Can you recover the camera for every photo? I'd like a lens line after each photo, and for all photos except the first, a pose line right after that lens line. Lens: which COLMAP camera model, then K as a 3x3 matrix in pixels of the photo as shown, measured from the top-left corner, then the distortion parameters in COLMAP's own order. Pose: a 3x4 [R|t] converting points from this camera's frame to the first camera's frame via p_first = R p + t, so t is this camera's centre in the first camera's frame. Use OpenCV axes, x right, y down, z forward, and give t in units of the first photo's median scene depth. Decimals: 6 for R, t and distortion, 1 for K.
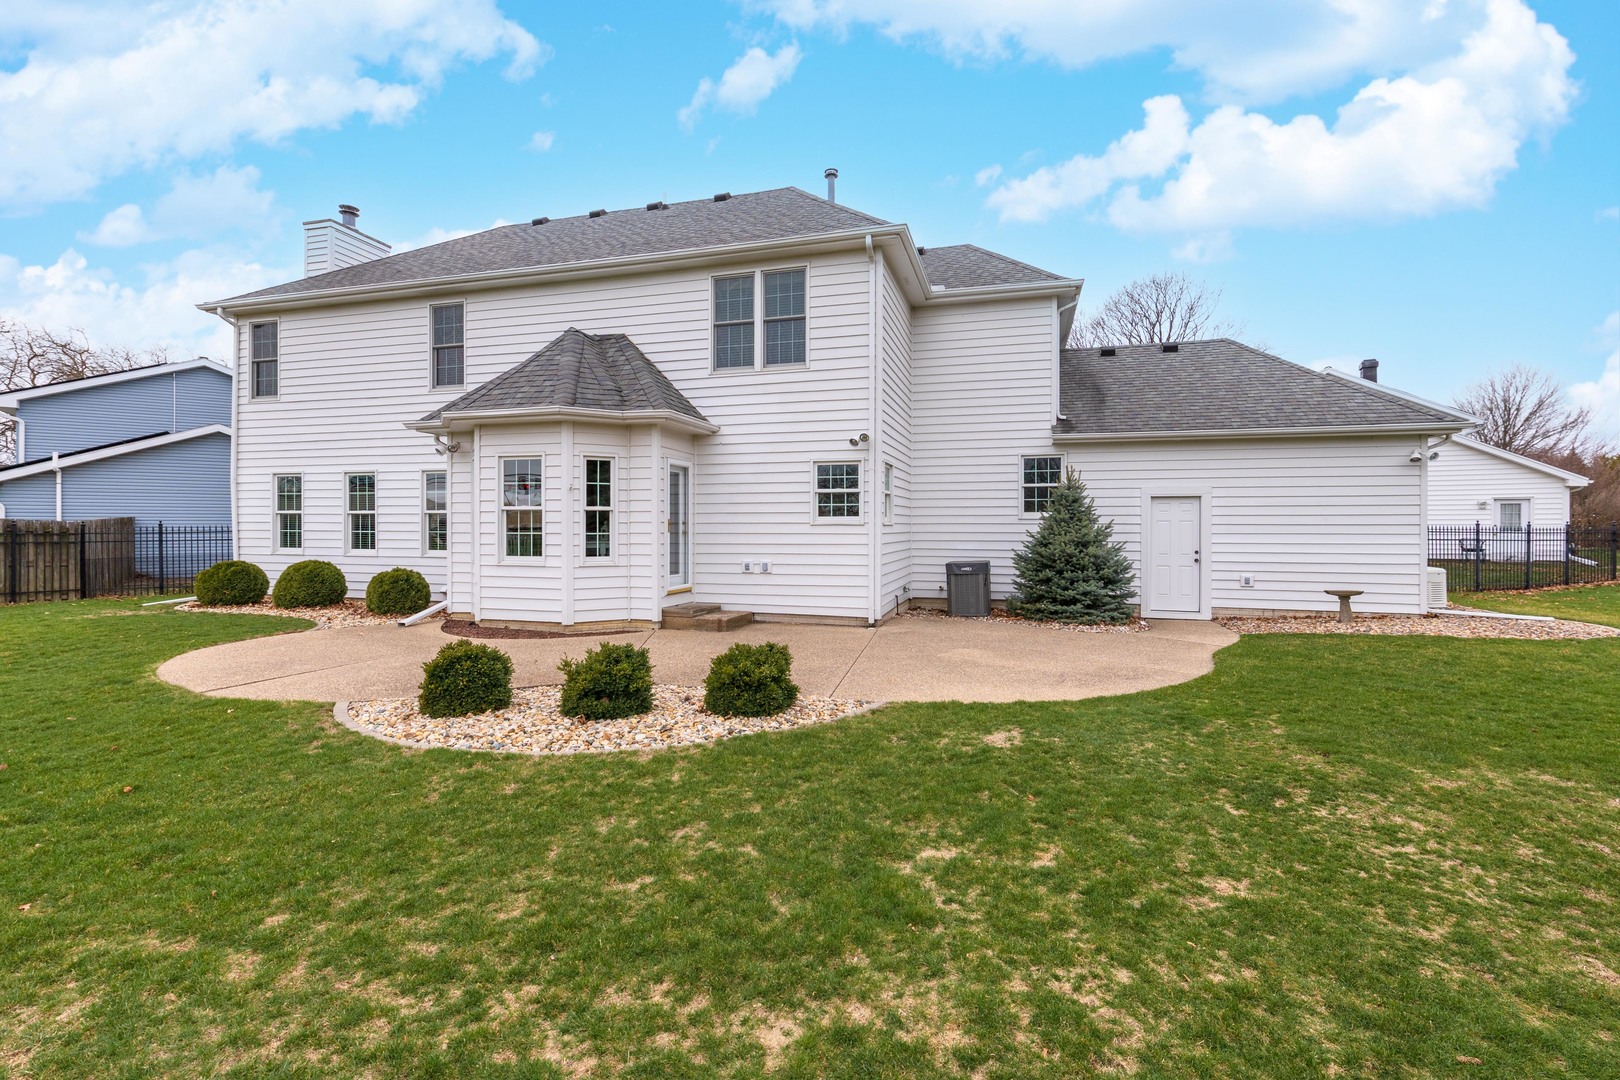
lens RADIAL K [[697.1, 0, 827.6], [0, 697.1, 528.4], [0, 0, 1]] dist [-0.001027, -0.000050]
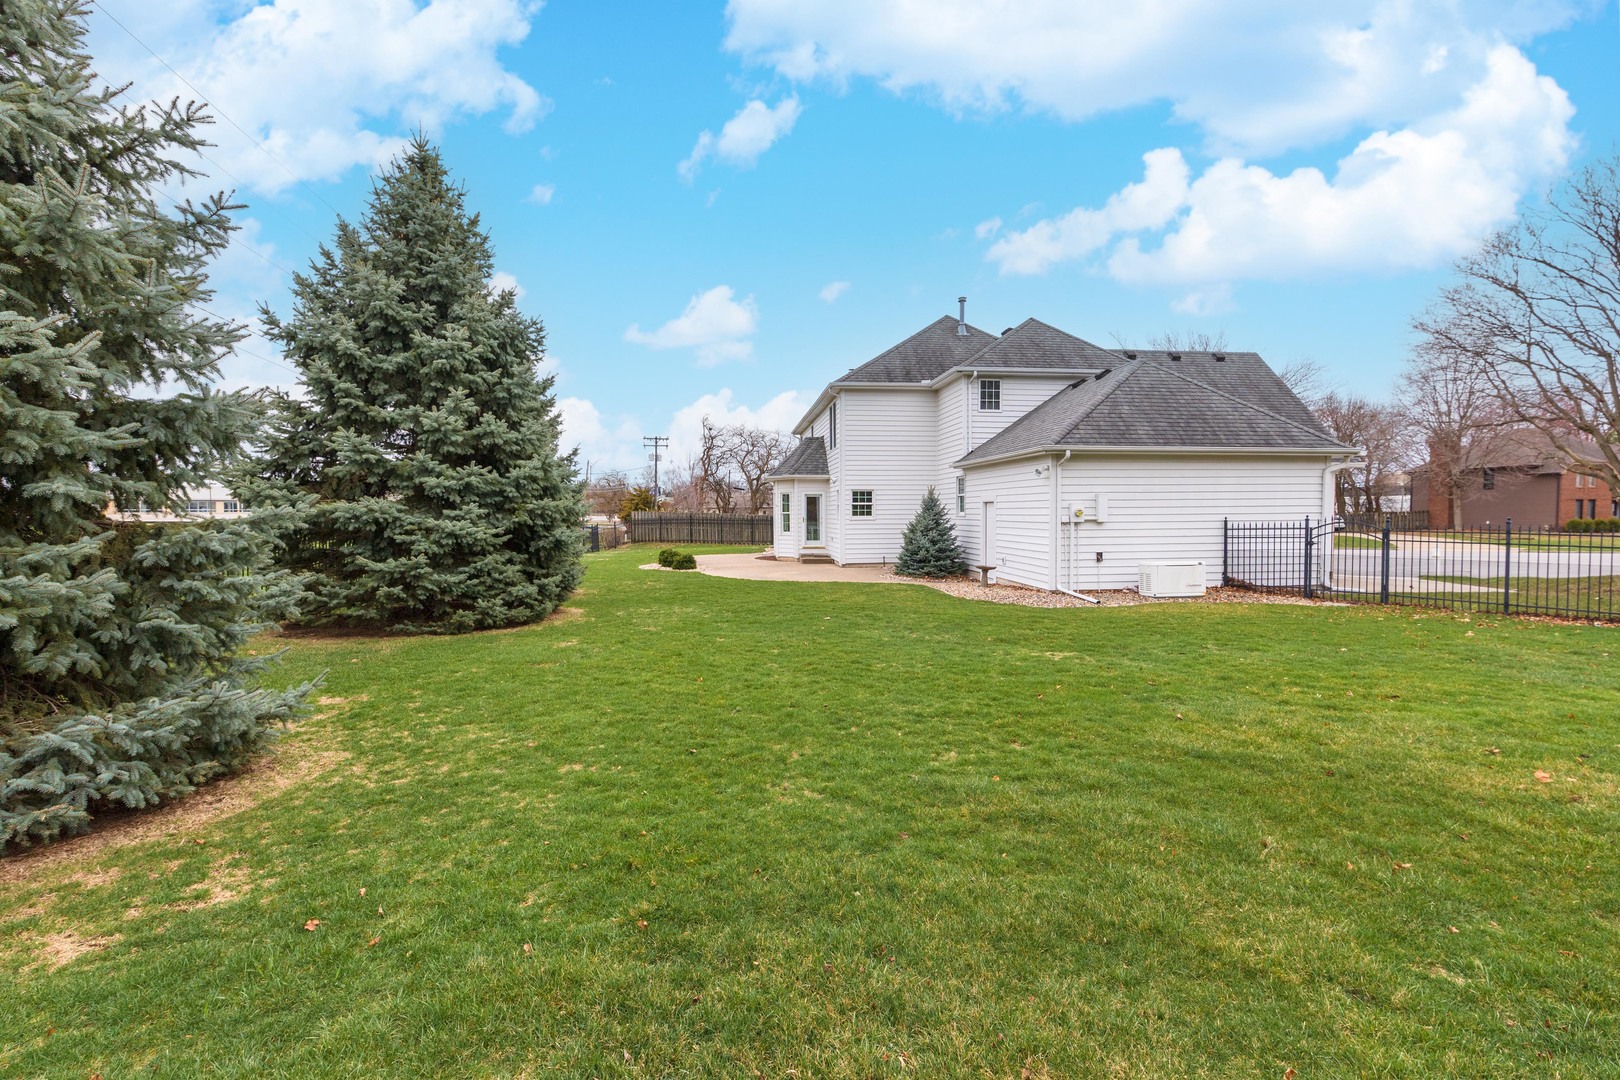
lens RADIAL K [[697.1, 0, 827.6], [0, 697.1, 528.4], [0, 0, 1]] dist [-0.001027, -0.000050]
pose [[0.387960, 0.017853, -0.921503, 2.146212], [0.001690, 0.999797, 0.020081, -0.024317], [0.921675, -0.009348, 0.387851, 0.094090]]
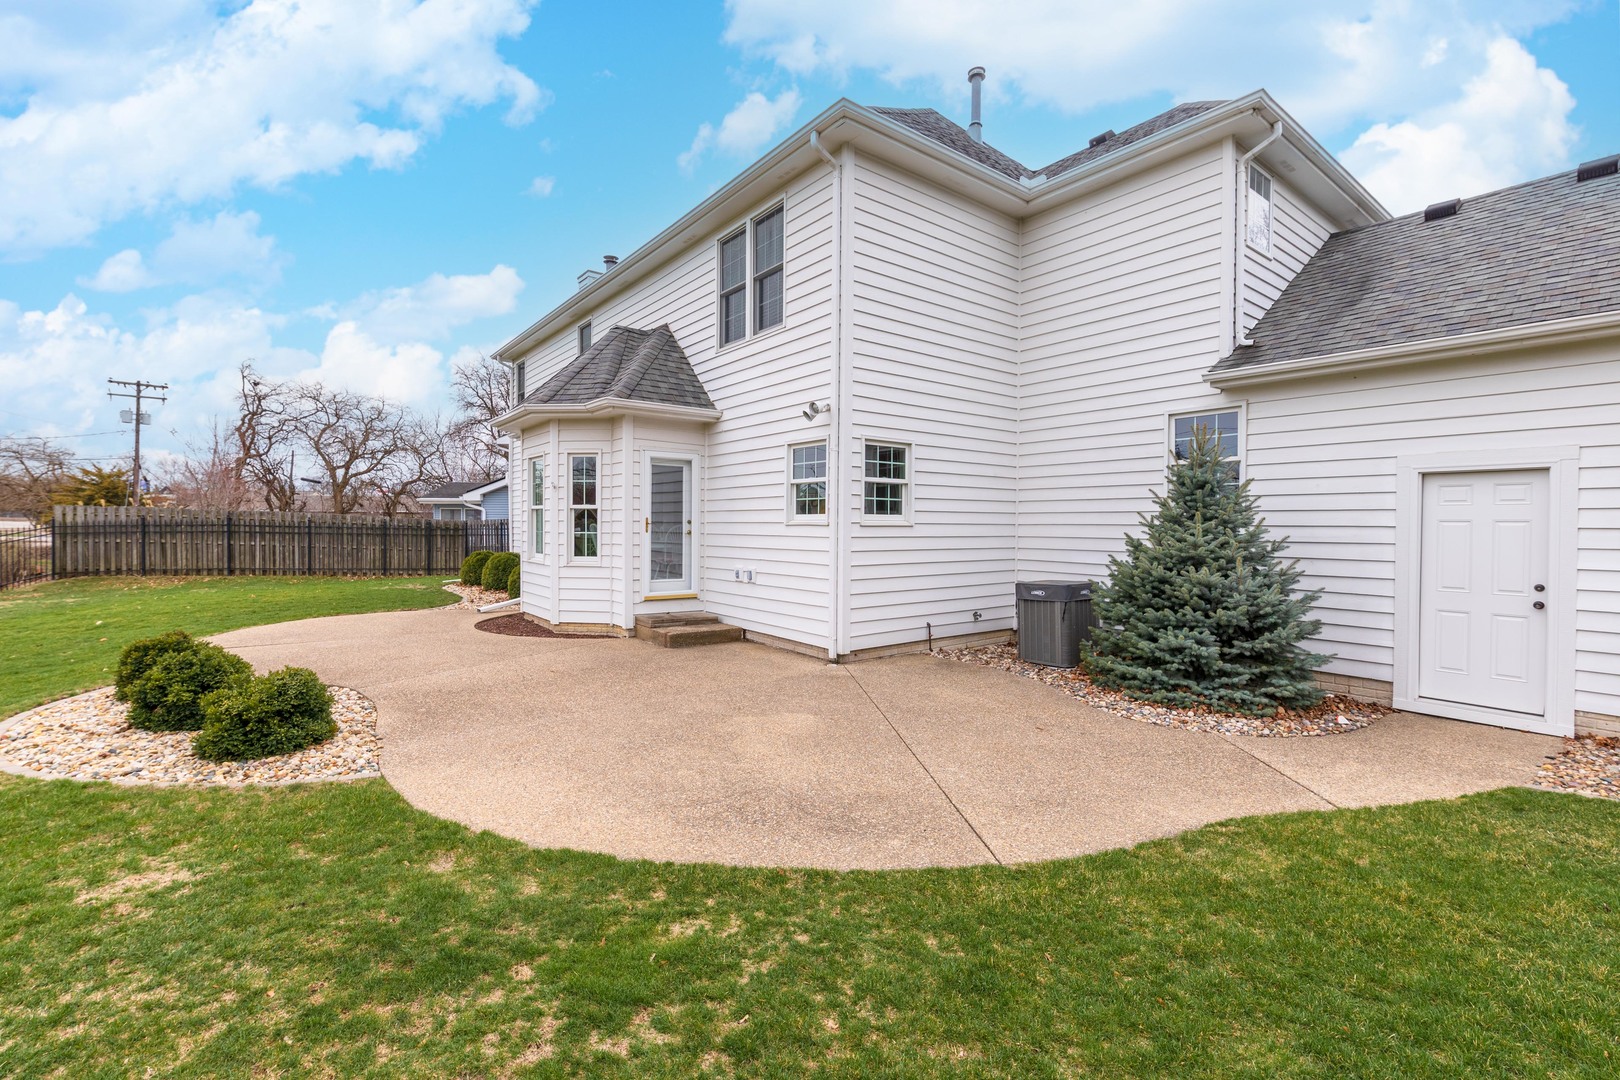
lens RADIAL K [[697.1, 0, 827.6], [0, 697.1, 528.4], [0, 0, 1]] dist [-0.001027, -0.000050]
pose [[0.804513, 0.007954, -0.593881, 0.475297], [-0.006891, 0.999968, 0.004058, -0.004618], [0.593894, 0.000828, 0.804543, 0.382932]]
